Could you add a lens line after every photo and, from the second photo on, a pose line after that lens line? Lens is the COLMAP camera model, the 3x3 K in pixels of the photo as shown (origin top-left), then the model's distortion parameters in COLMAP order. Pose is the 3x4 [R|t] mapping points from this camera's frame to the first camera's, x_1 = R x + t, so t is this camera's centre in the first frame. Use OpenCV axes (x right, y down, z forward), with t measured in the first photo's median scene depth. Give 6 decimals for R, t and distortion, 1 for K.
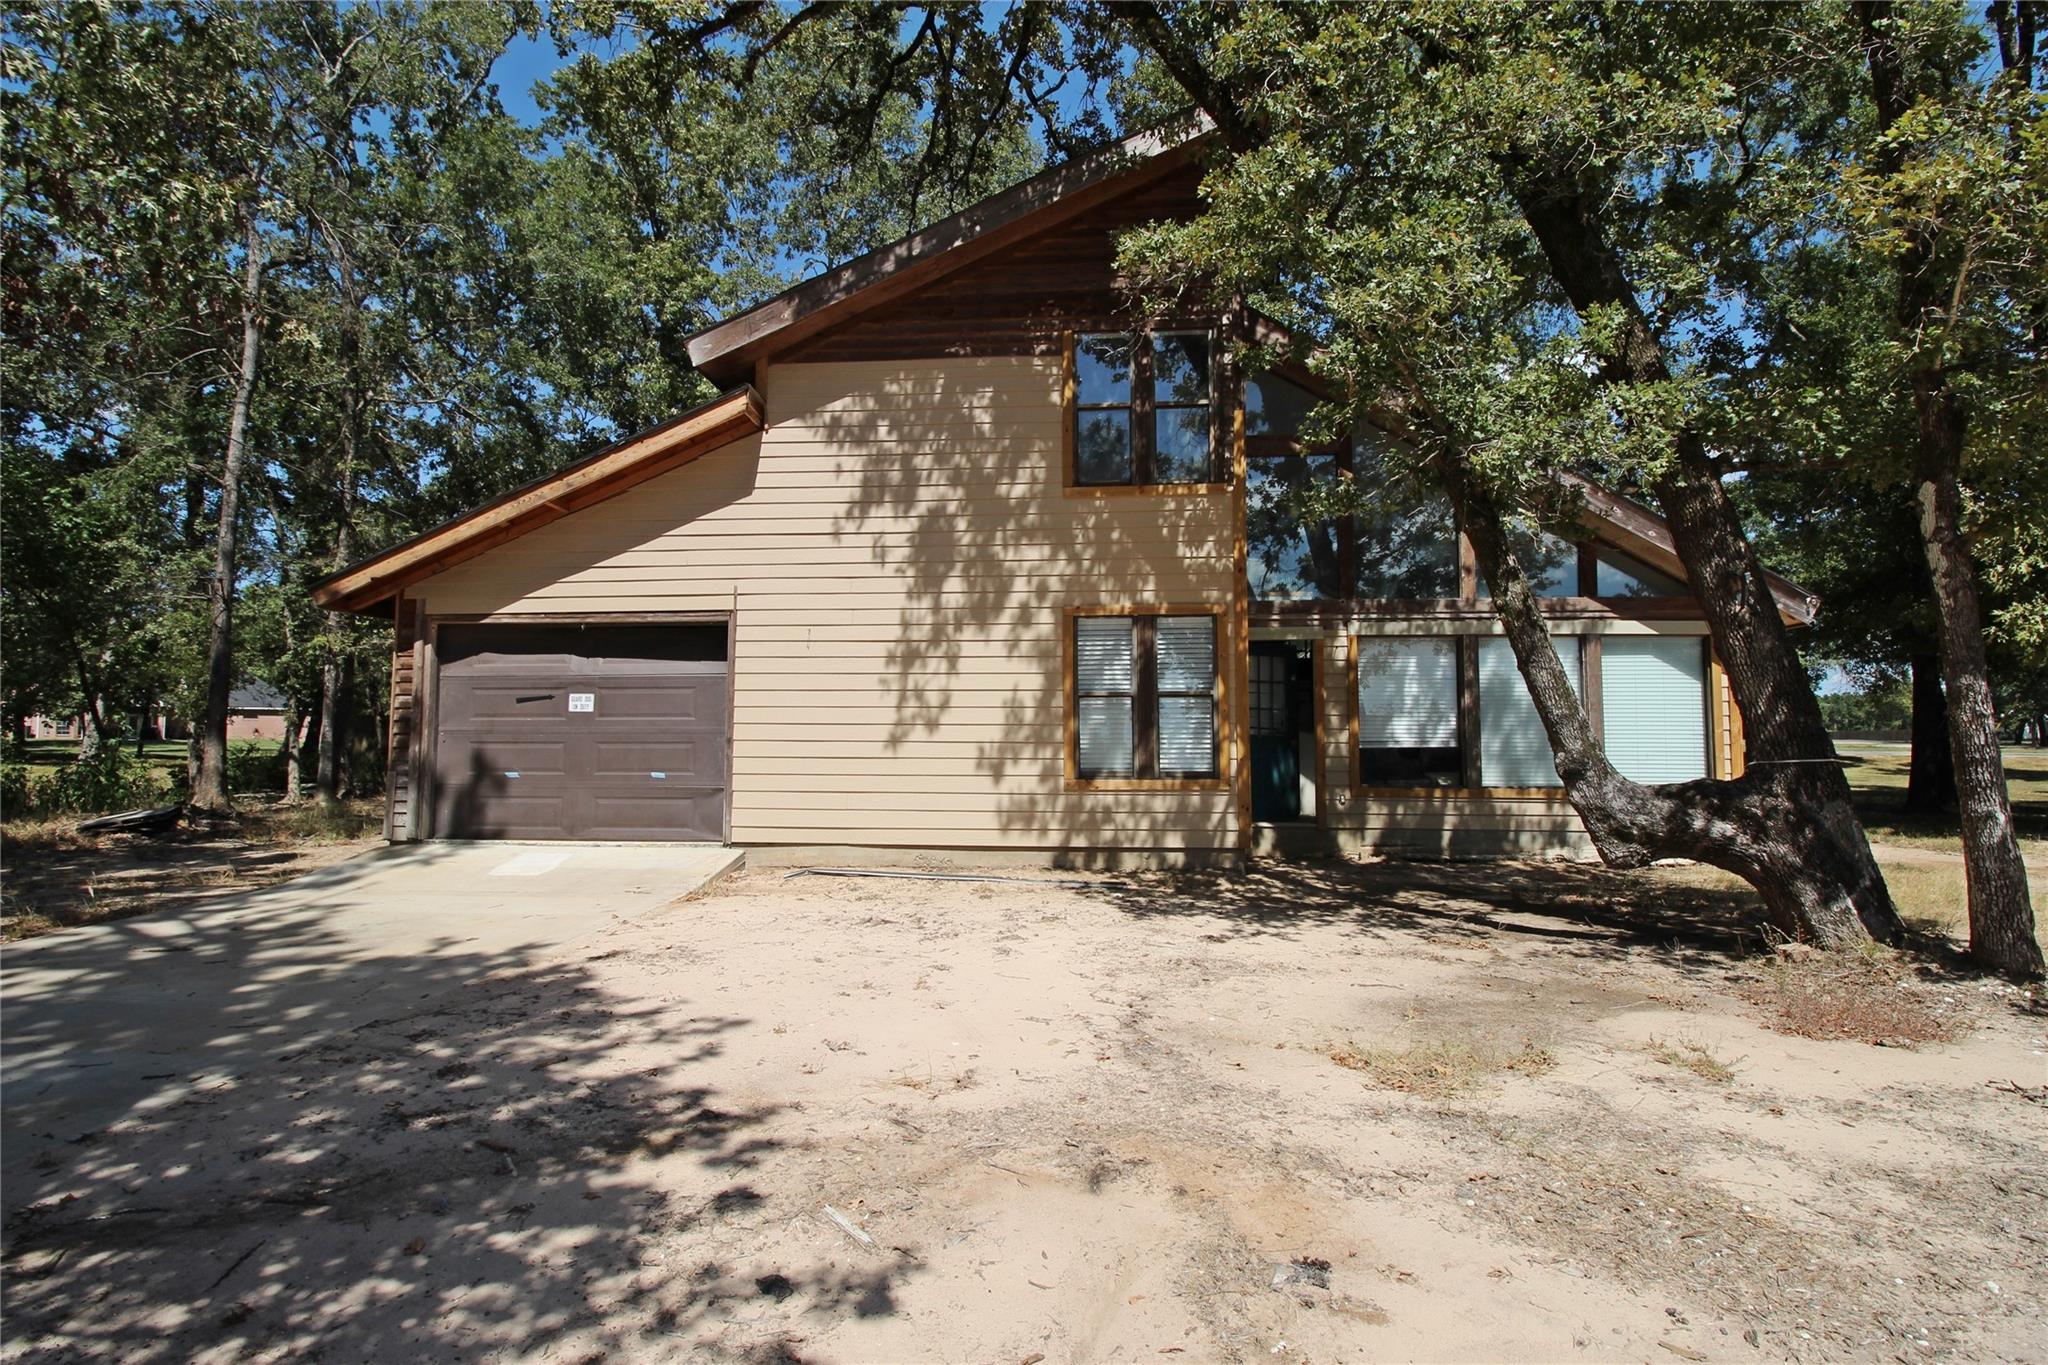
lens RADIAL K [[946.7, 0, 1024.0], [0, 946.7, 682.5], [0, 0, 1]] dist [0.001060, -0.016370]
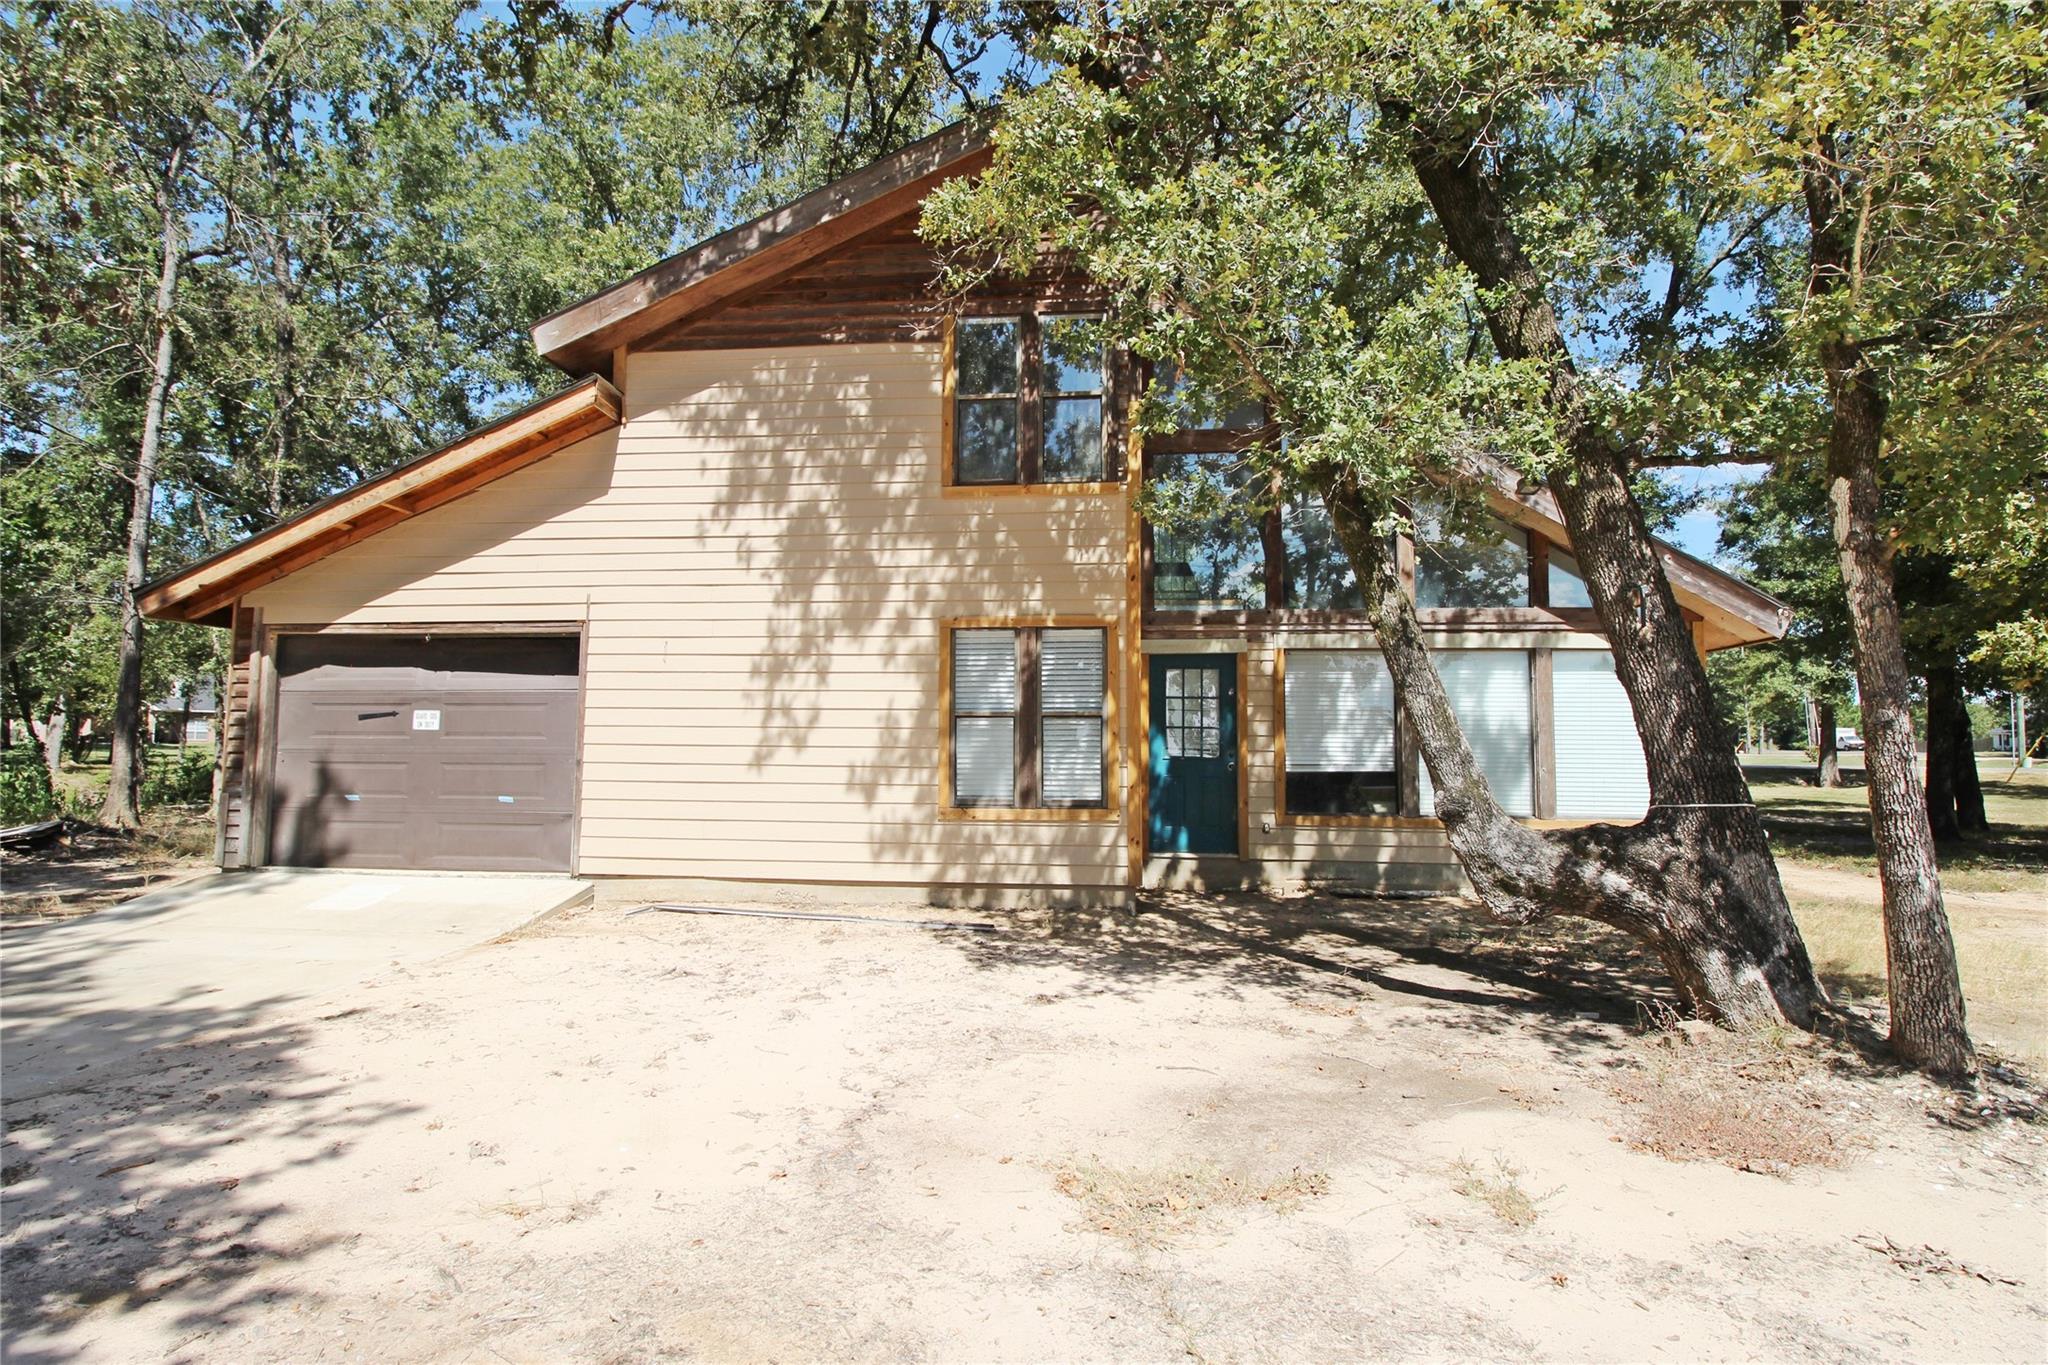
lens RADIAL K [[971.3, 0, 1021.7], [0, 971.3, 685.1], [0, 0, 1]] dist [0.000461, -0.016864]
pose [[0.999835, 0.003824, -0.017754, 0.135306], [-0.003866, 0.999990, -0.002351, -0.013124], [0.017745, 0.002419, 0.999840, 0.068278]]
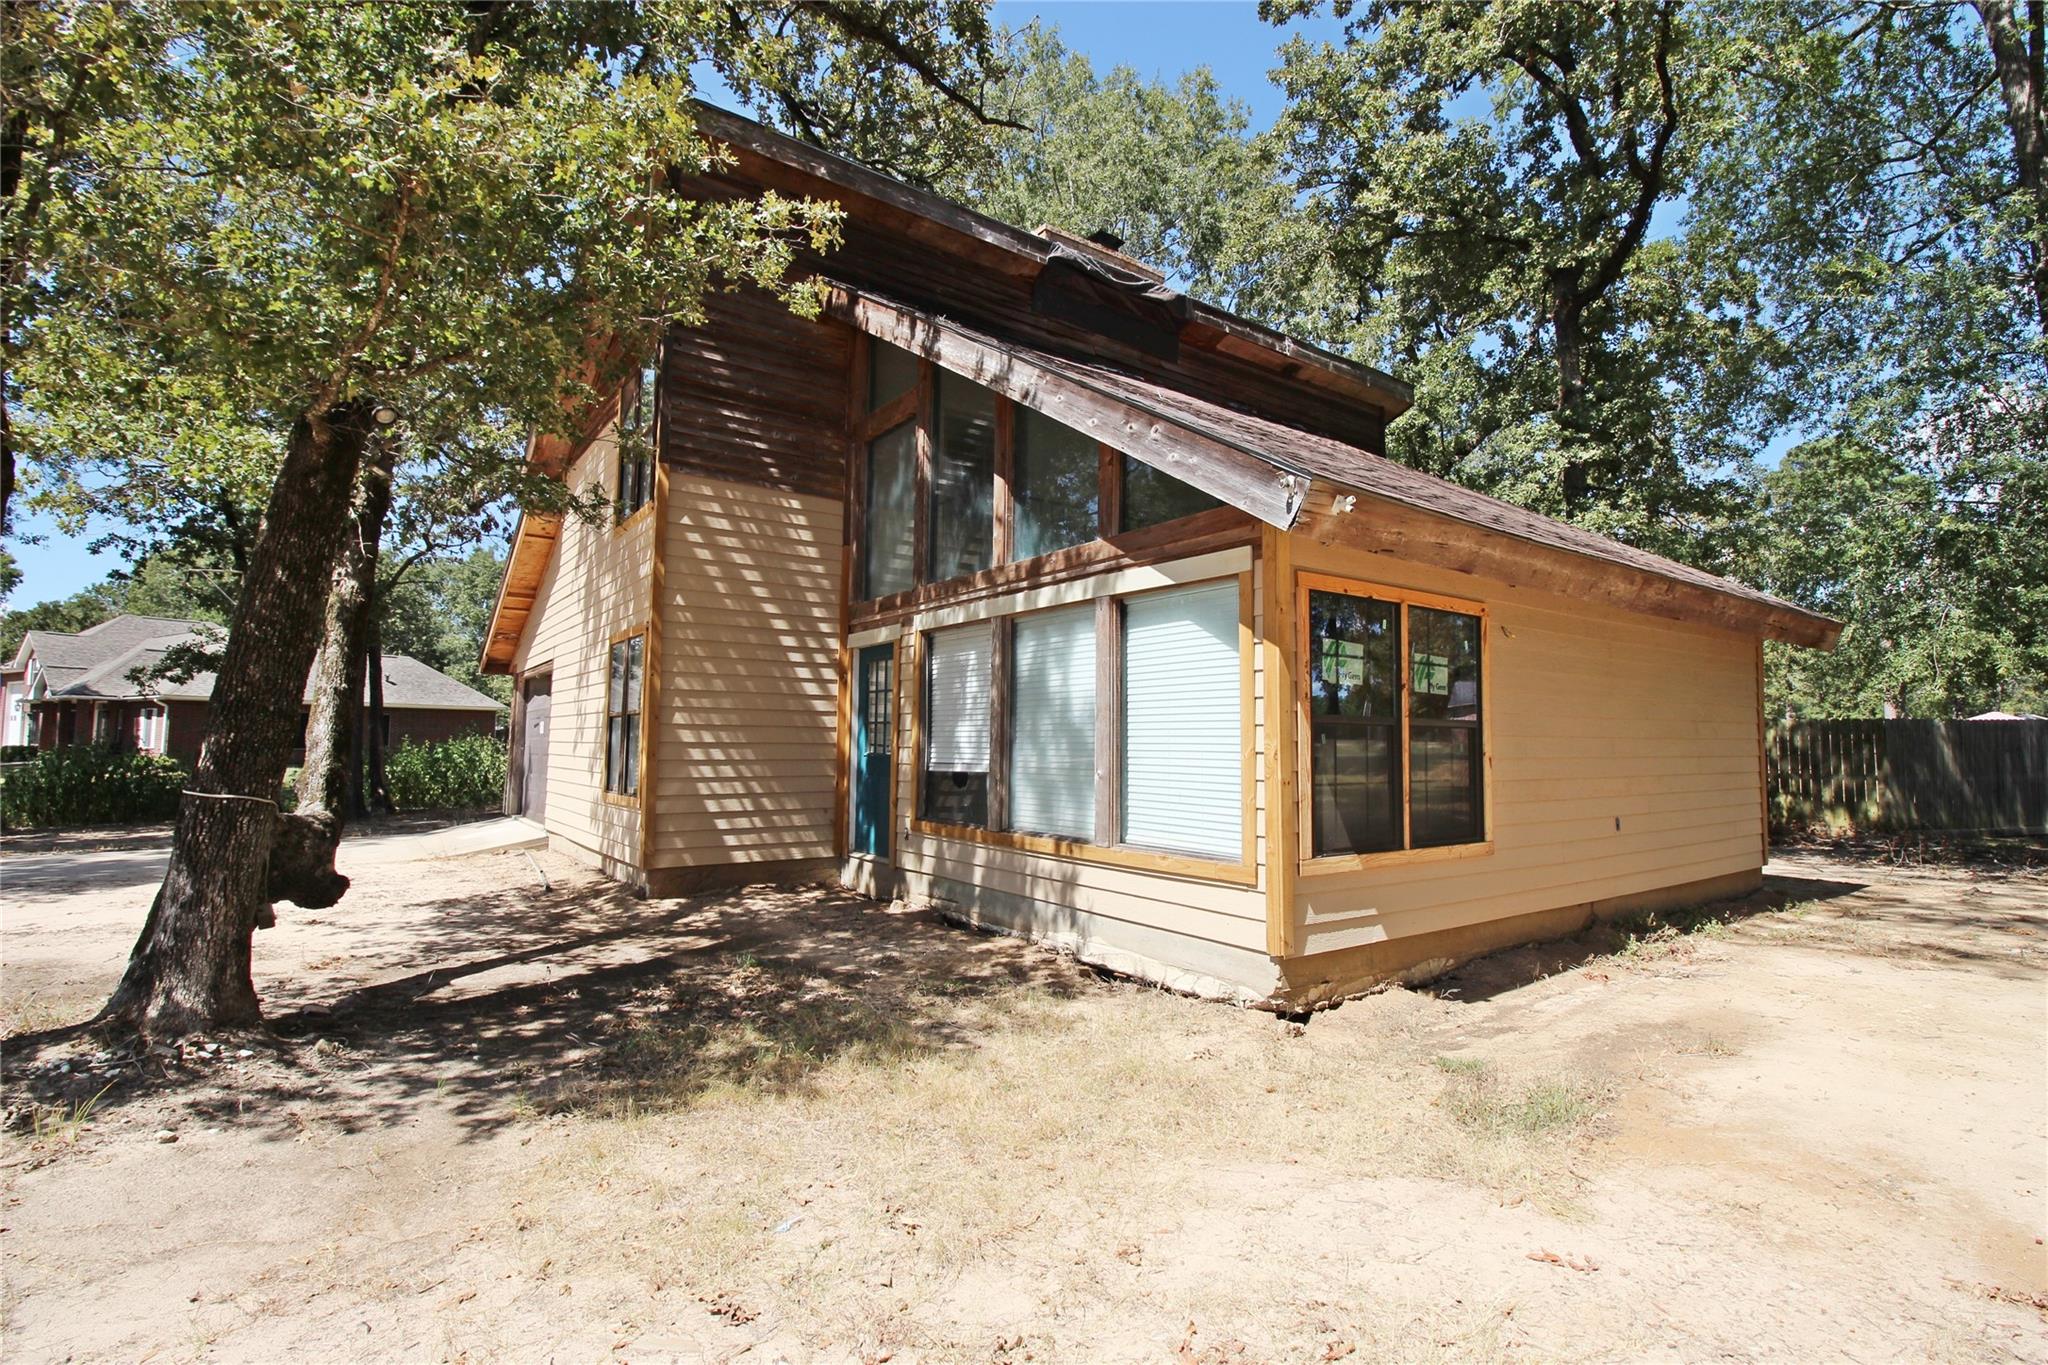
lens RADIAL K [[946.7, 0, 1024.0], [0, 946.7, 682.5], [0, 0, 1]] dist [0.001060, -0.016370]
pose [[0.638547, -0.040082, -0.768538, 1.217687], [0.026597, 0.999196, -0.030014, 0.027485], [0.769123, -0.001276, 0.639100, 0.649064]]
